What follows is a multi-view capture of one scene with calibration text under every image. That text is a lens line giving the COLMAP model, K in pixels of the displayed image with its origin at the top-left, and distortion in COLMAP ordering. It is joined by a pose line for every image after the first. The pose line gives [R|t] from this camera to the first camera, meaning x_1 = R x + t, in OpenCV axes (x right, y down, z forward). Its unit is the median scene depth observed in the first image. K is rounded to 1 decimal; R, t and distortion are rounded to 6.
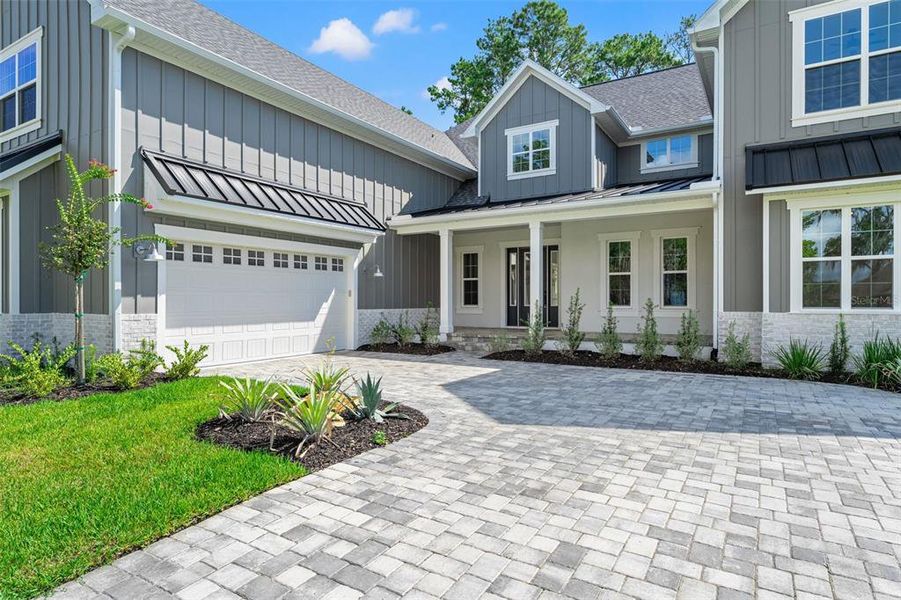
lens RADIAL K [[502.0, 0, 459.5], [0, 502.0, 301.8], [0, 0, 1]] dist [-0.004405, -0.001403]
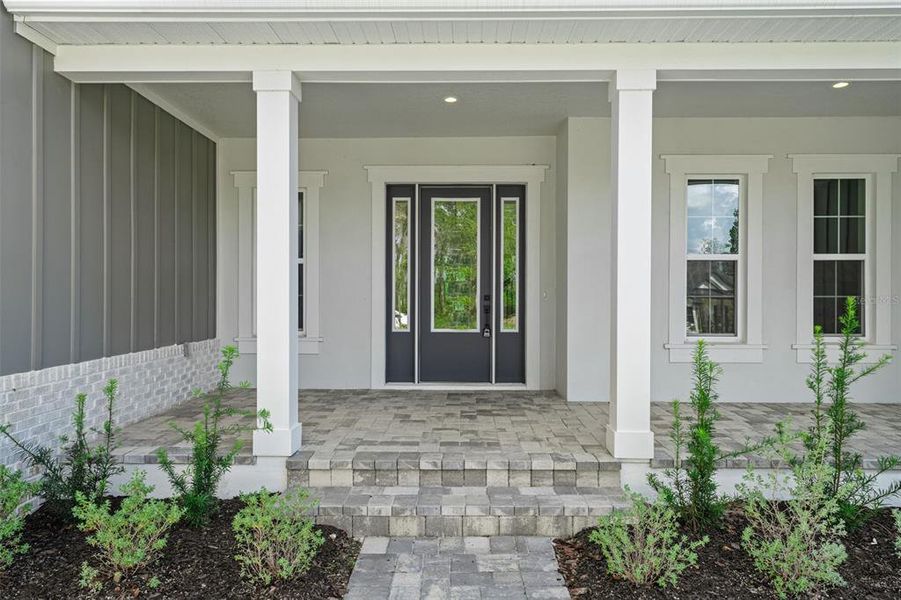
lens RADIAL K [[573.3, 0, 446.1], [0, 573.3, 297.8], [0, 0, 1]] dist [0.013311, 0.004800]
pose [[0.866053, -0.001366, 0.499950, -0.110730], [-0.003319, 0.999959, 0.008483, -0.027205], [-0.499941, -0.009006, 0.866013, 0.727806]]
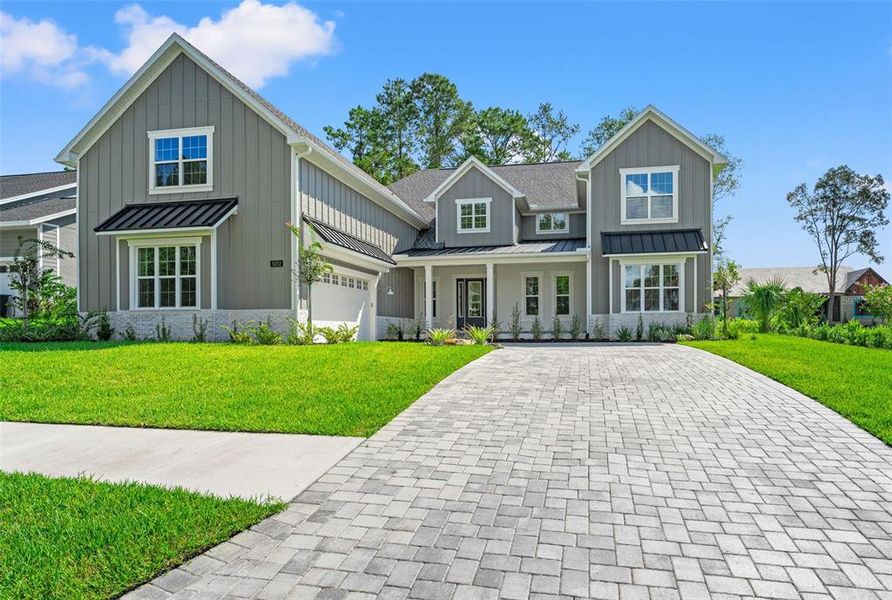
lens RADIAL K [[505.4, 0, 496.0], [0, 505.4, 335.7], [0, 0, 1]] dist [-0.007136, 0.005463]
pose [[0.934107, -0.006671, 0.356930, -0.417135], [0.005333, 0.999975, 0.004732, 0.072142], [-0.356953, -0.002517, 0.934119, -0.565407]]
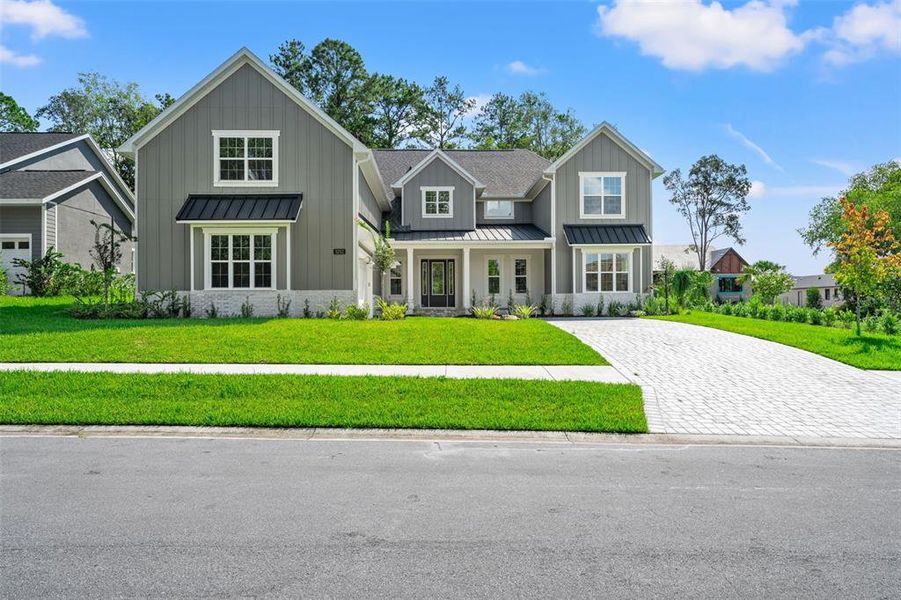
lens RADIAL K [[573.3, 0, 441.9], [0, 573.3, 302.9], [0, 0, 1]] dist [0.013311, 0.004800]
pose [[0.846383, -0.000776, 0.532575, -1.041064], [0.006673, 0.999936, -0.009148, 0.064828], [-0.532534, 0.011297, 0.846334, -0.757187]]
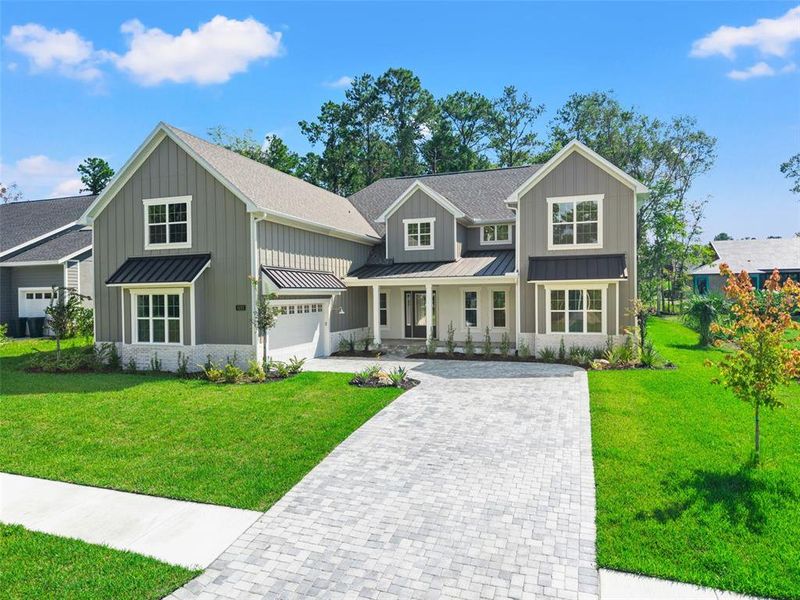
lens RADIAL K [[515.0, 0, 402.8], [0, 515.0, 305.5], [0, 0, 1]] dist [0.040736, -0.041770]
pose [[0.977464, -0.015312, 0.210546, -0.335221], [0.011414, 0.999740, 0.019718, -0.113297], [-0.210793, -0.016871, 0.977385, -0.821656]]
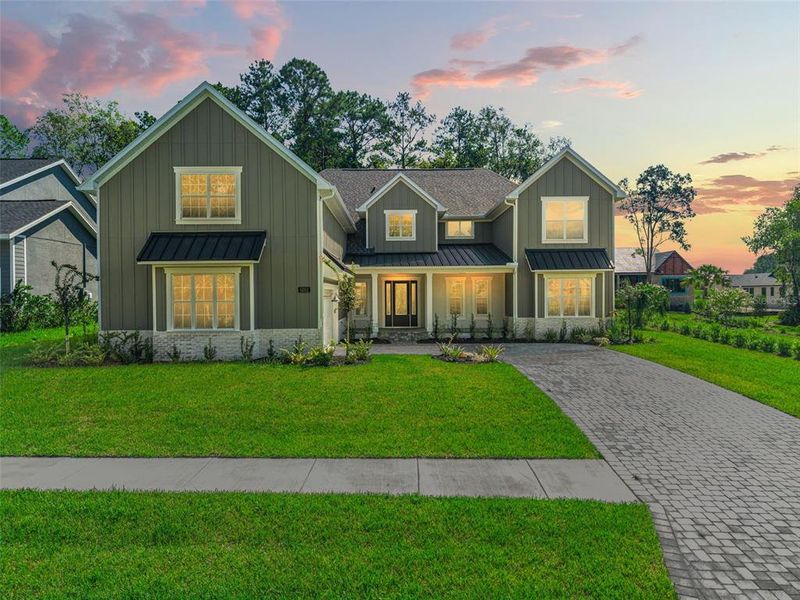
lens RADIAL K [[515.0, 0, 392.9], [0, 515.0, 305.0], [0, 0, 1]] dist [0.040736, -0.041770]
pose [[0.855452, -0.015321, 0.517655, -0.962795], [0.007748, 0.999829, 0.016787, -0.065838], [-0.517824, -0.010349, 0.855425, -0.607421]]
